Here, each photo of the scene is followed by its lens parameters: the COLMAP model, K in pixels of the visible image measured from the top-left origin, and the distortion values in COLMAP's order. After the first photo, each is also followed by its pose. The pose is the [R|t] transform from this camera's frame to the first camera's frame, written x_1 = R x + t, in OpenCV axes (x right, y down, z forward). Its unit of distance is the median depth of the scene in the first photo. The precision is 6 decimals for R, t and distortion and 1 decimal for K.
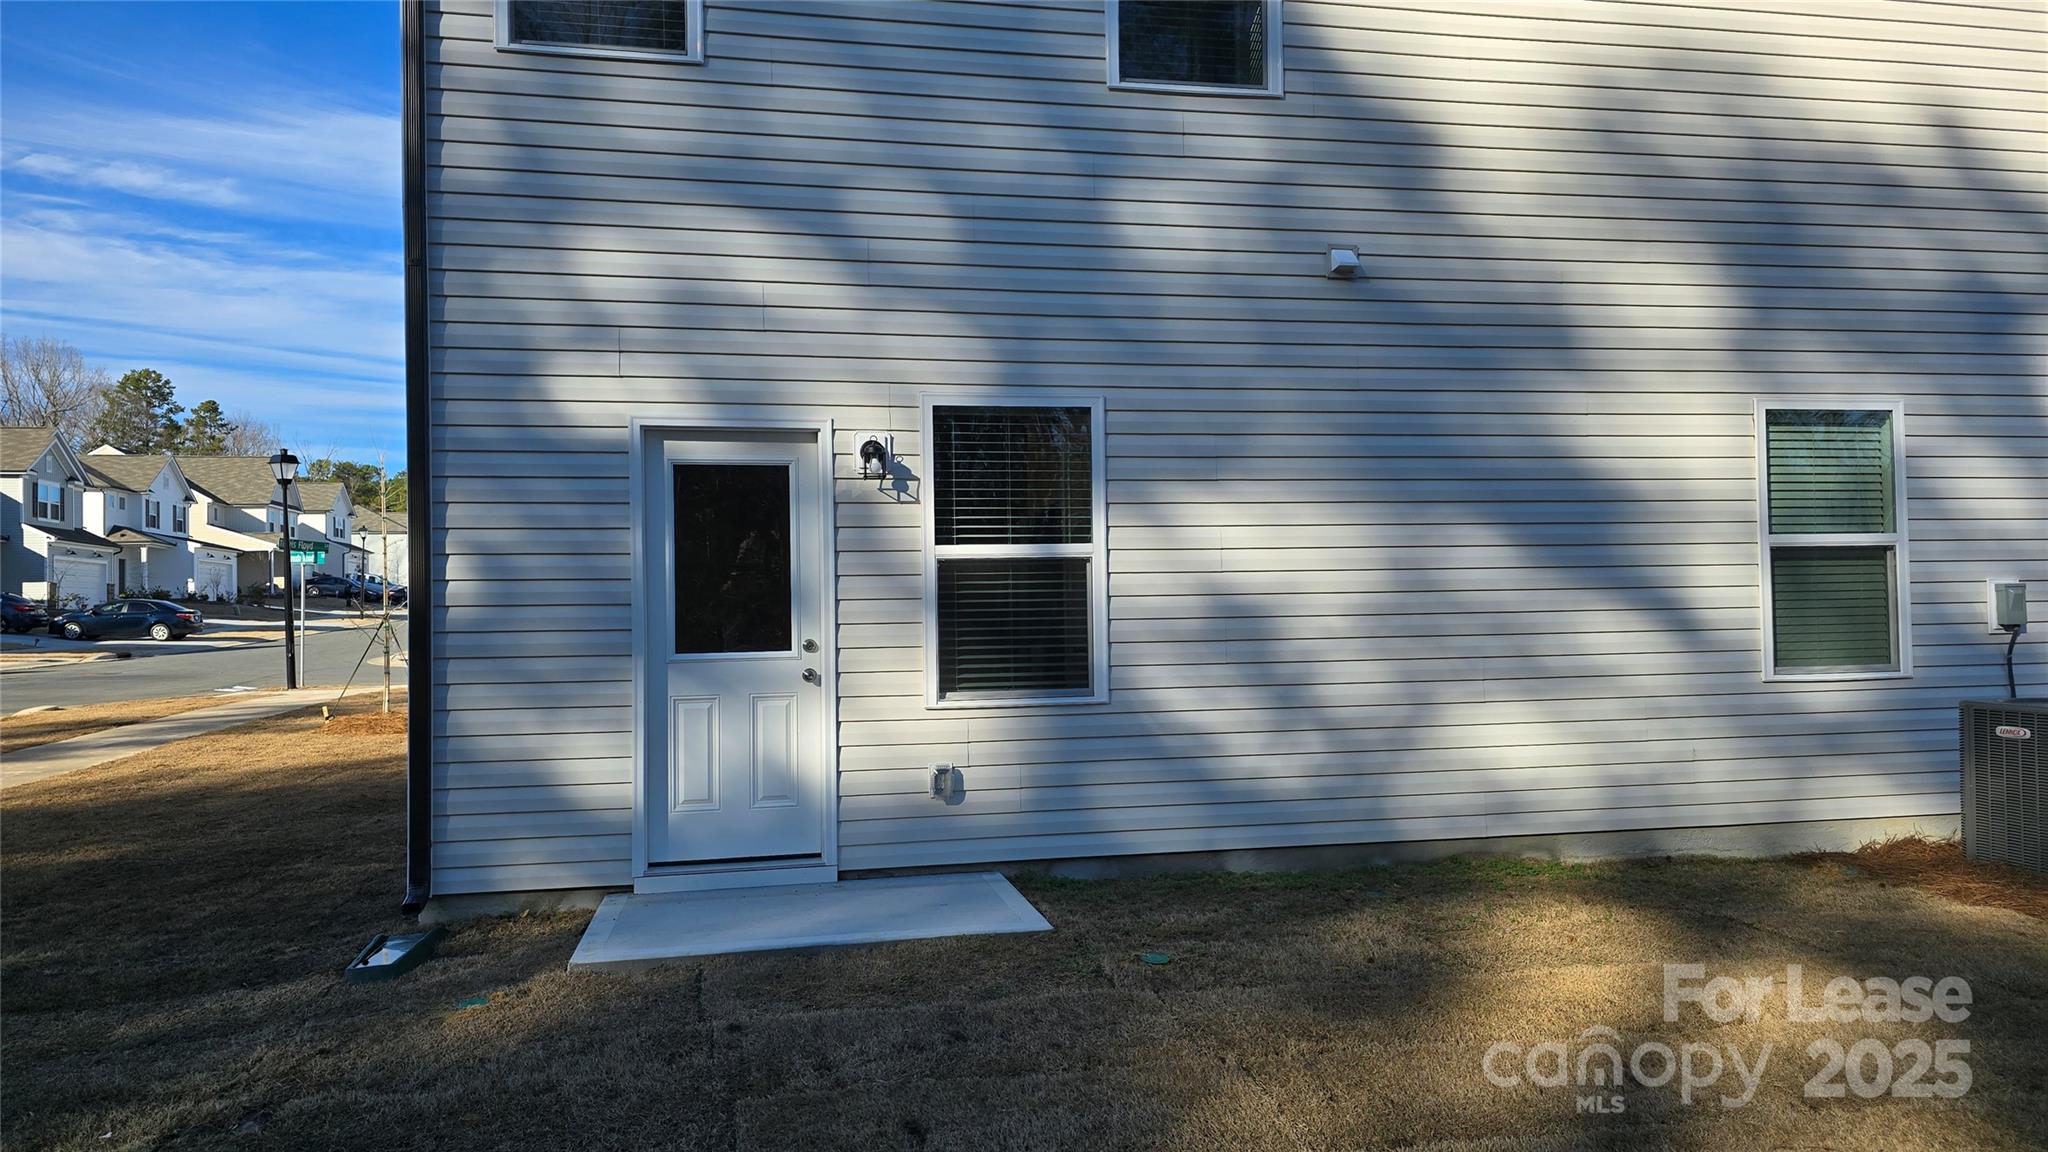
lens RADIAL K [[1370.7, 0, 1027.5], [0, 1370.7, 590.1], [0, 0, 1]] dist [0.062589, -0.059112]
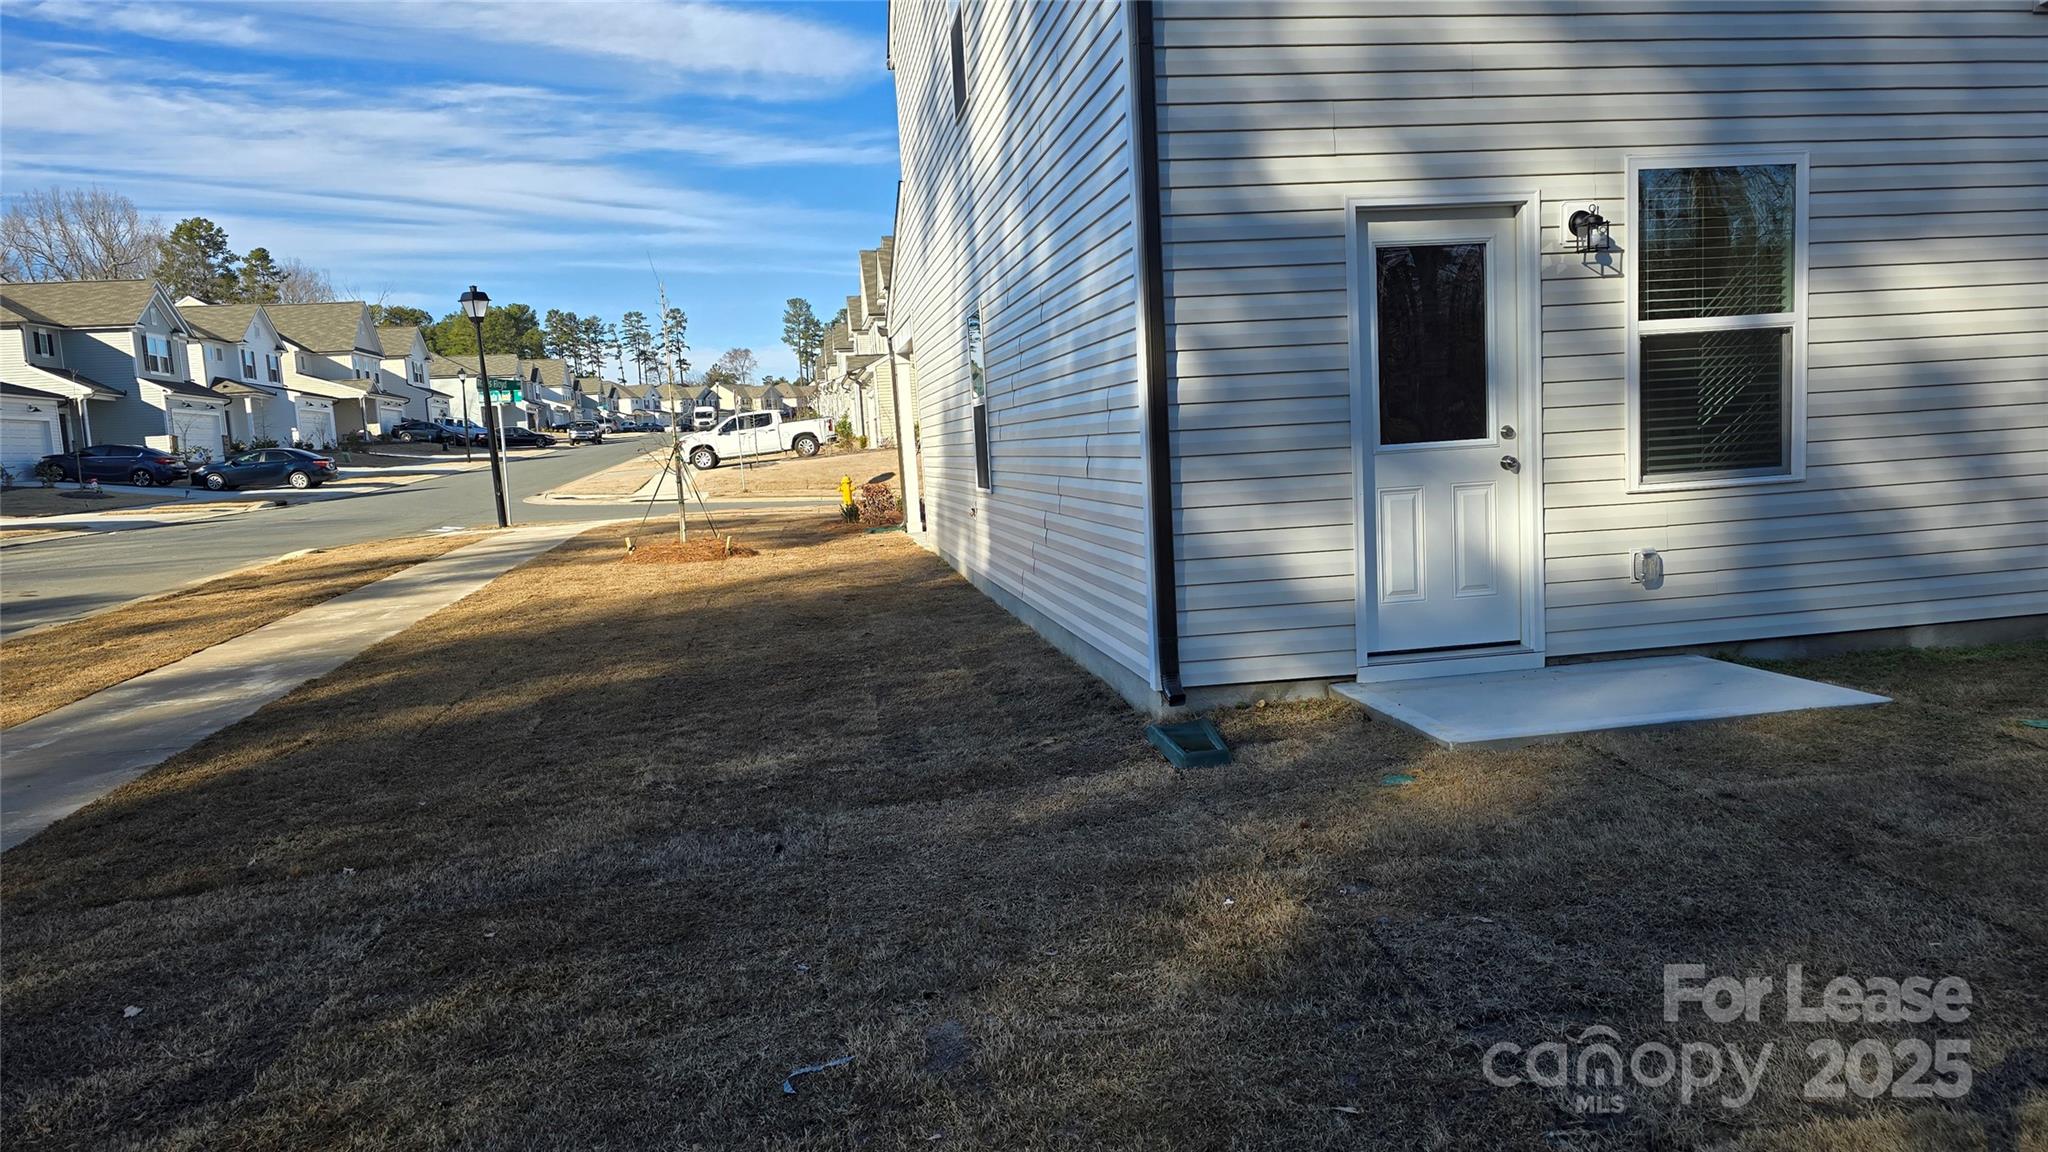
lens RADIAL K [[1370.7, 0, 1031.4], [0, 1370.7, 589.4], [0, 0, 1]] dist [0.062589, -0.059112]
pose [[0.998829, -0.033891, -0.034522, -0.463990], [0.037996, 0.991283, 0.126155, 0.015090], [0.029945, -0.127319, 0.991410, 0.003034]]
